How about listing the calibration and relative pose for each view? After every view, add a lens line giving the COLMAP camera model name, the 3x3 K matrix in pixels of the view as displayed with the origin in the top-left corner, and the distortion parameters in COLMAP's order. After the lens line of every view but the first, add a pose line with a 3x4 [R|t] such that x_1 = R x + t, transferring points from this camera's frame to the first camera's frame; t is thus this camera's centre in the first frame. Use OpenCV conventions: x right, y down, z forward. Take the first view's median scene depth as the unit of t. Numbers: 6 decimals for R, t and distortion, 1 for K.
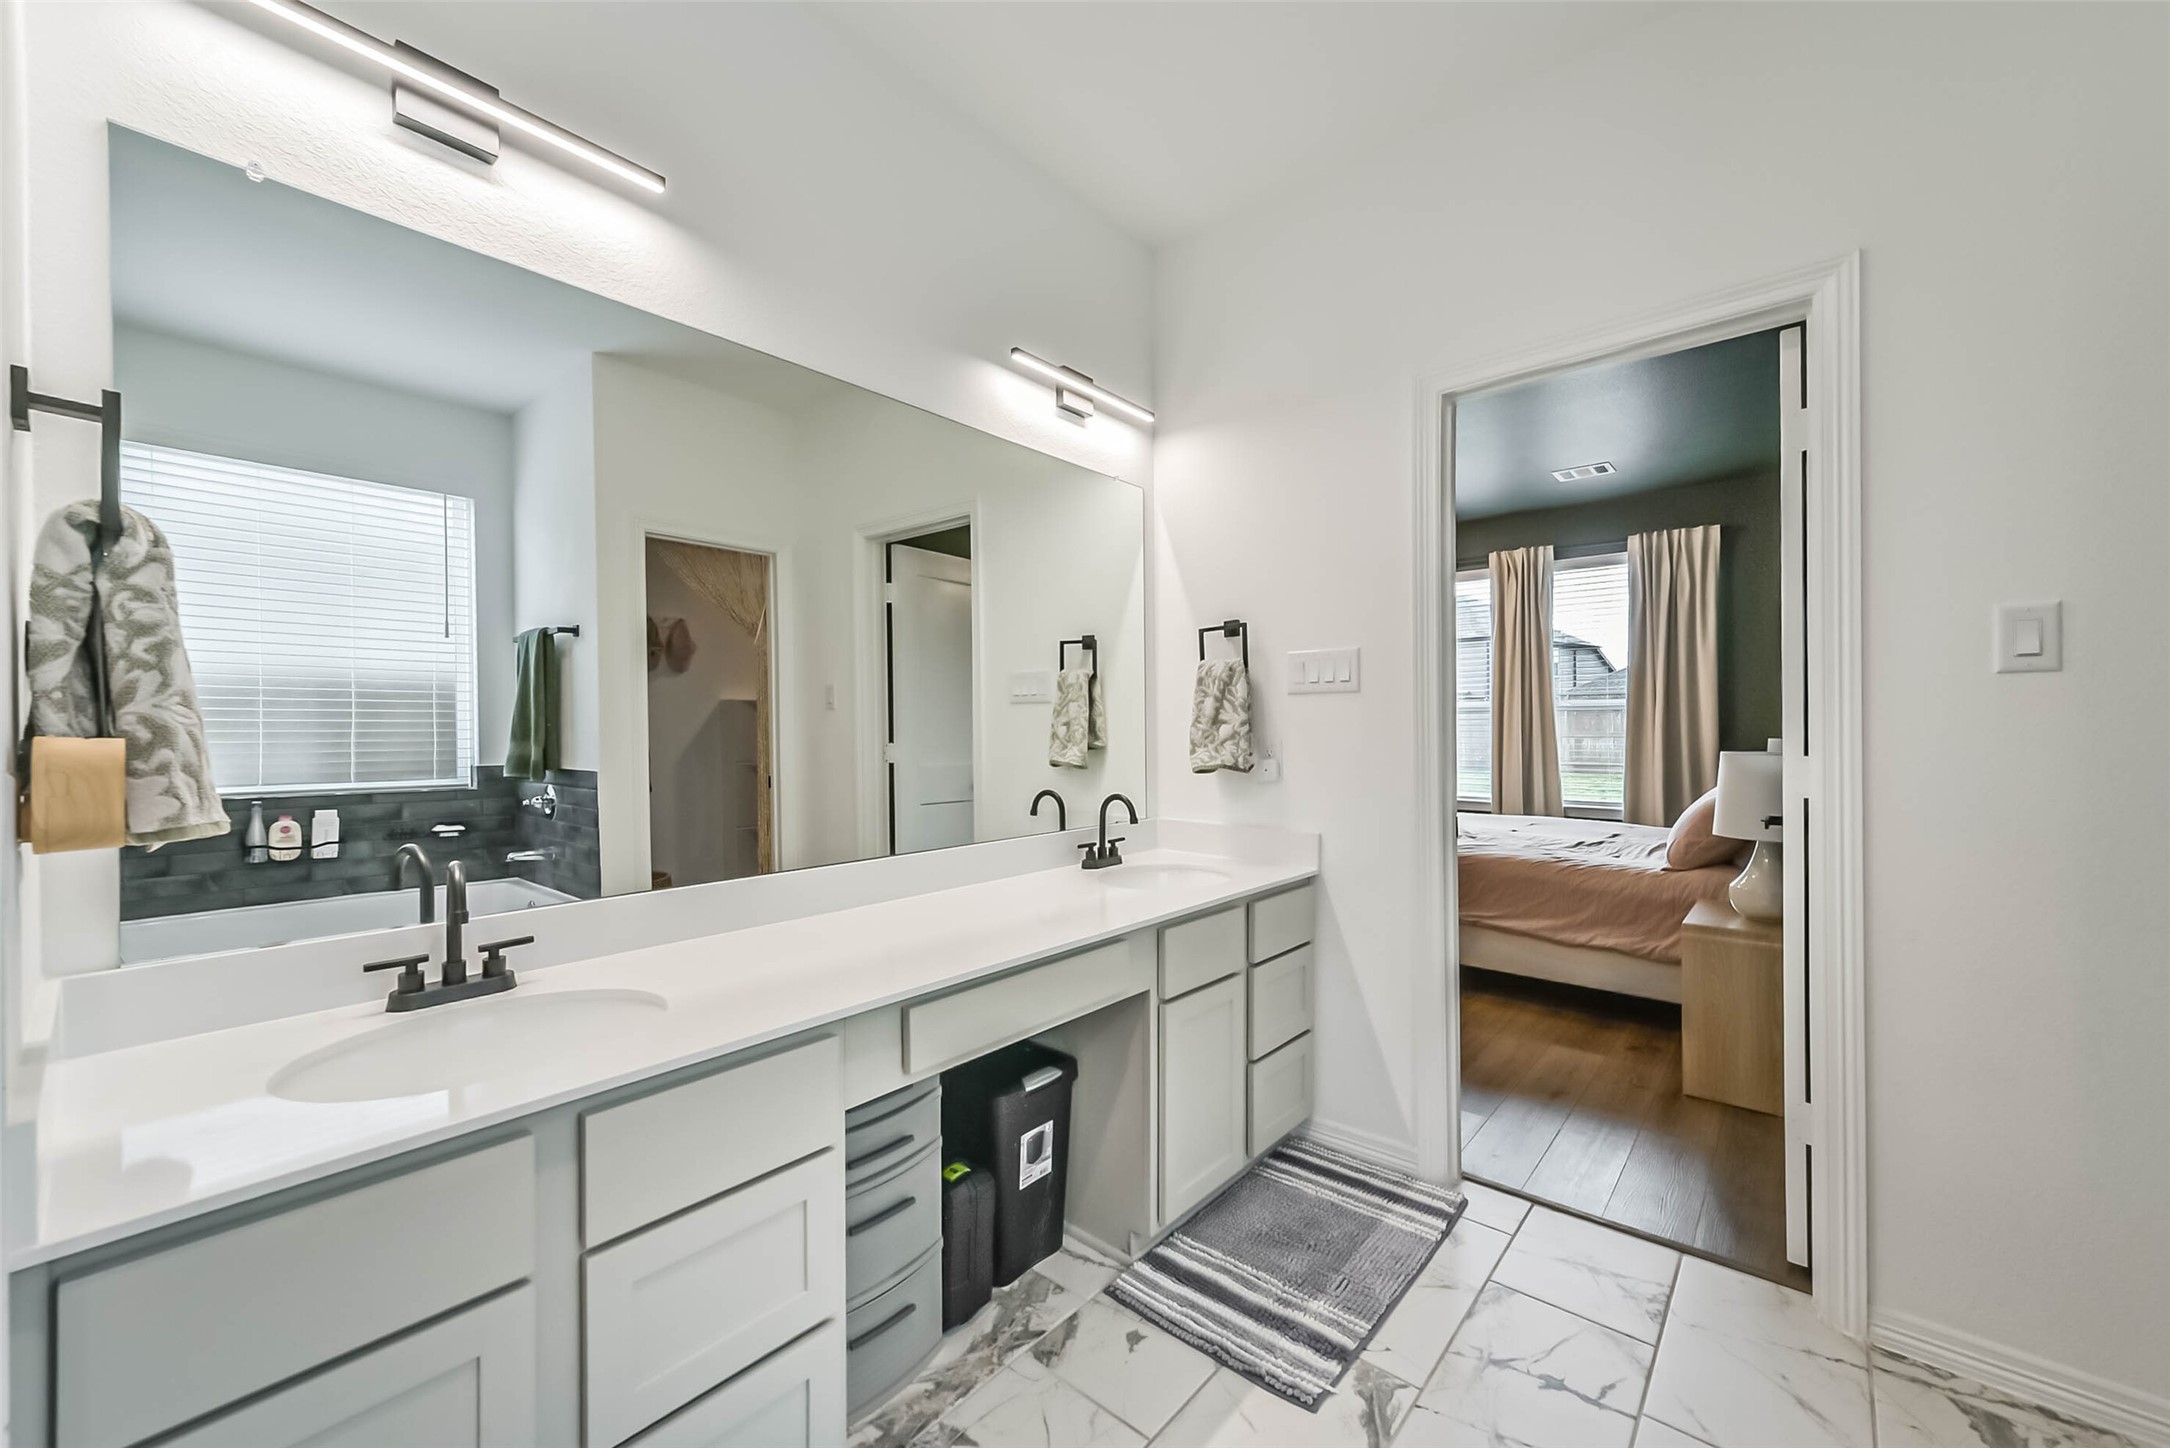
lens RADIAL K [[841.6, 0, 1089.4], [0, 841.6, 735.6], [0, 0, 1]] dist [0.010178, -0.000324]
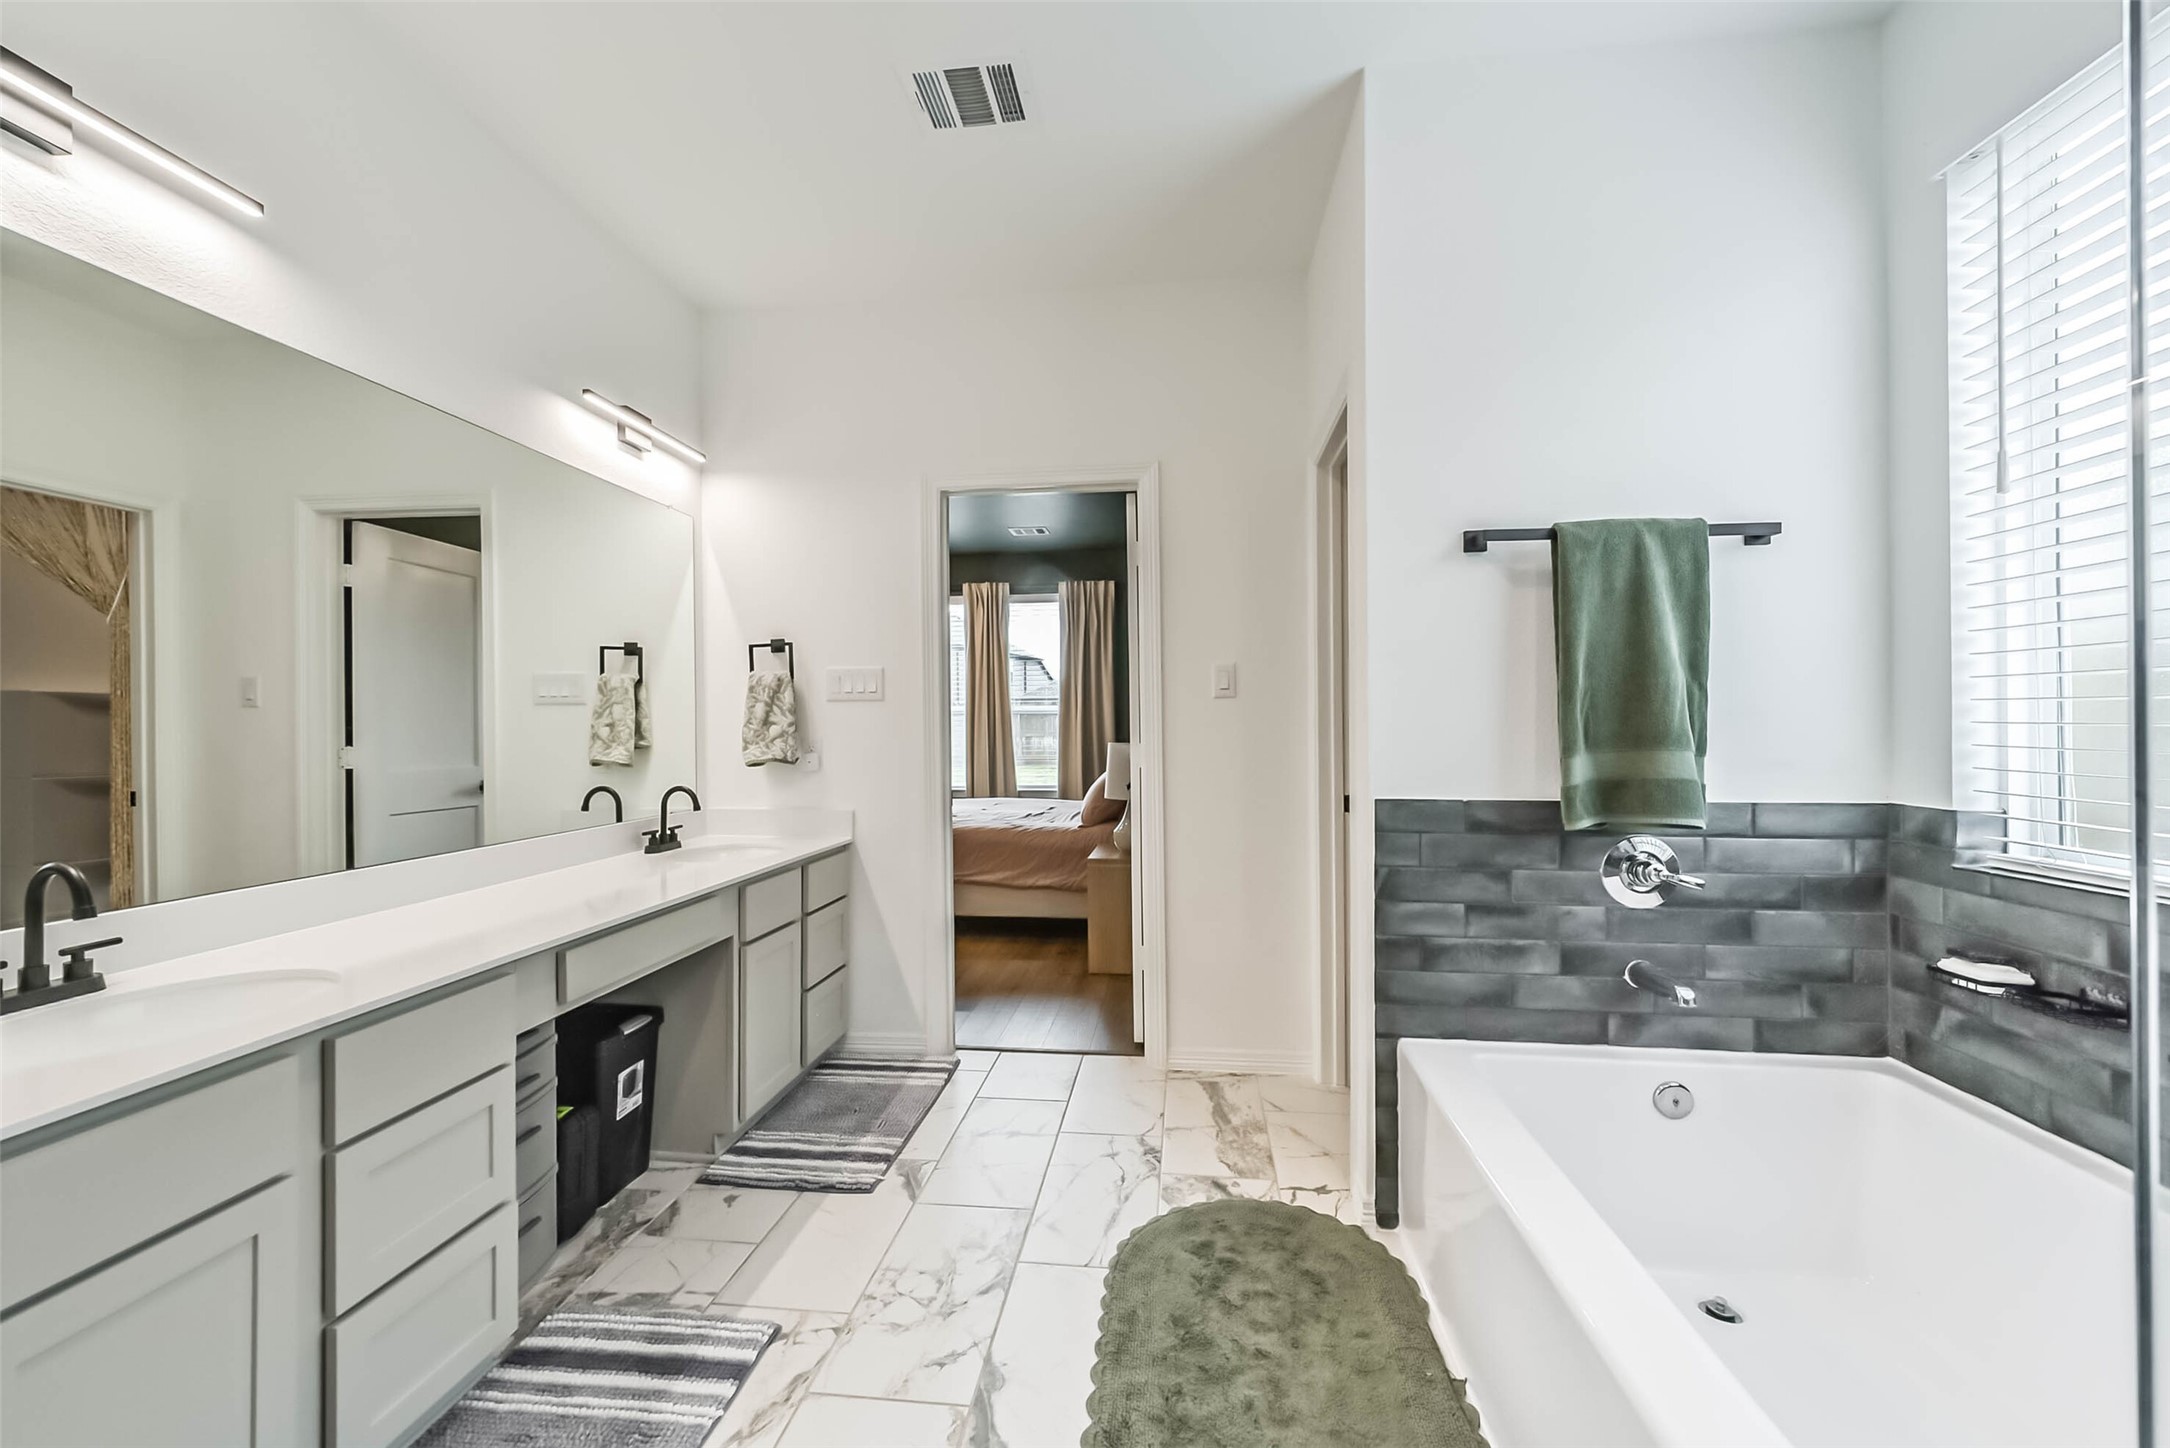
lens RADIAL K [[843.0, 0, 1085.0], [0, 843.0, 724.0], [0, 0, 1]] dist [0.009559, -0.000071]
pose [[0.829812, 0.000214, 0.558043, -0.149161], [0.007772, 0.999899, -0.011939, 0.002837], [-0.557989, 0.014244, 0.829726, -0.263797]]
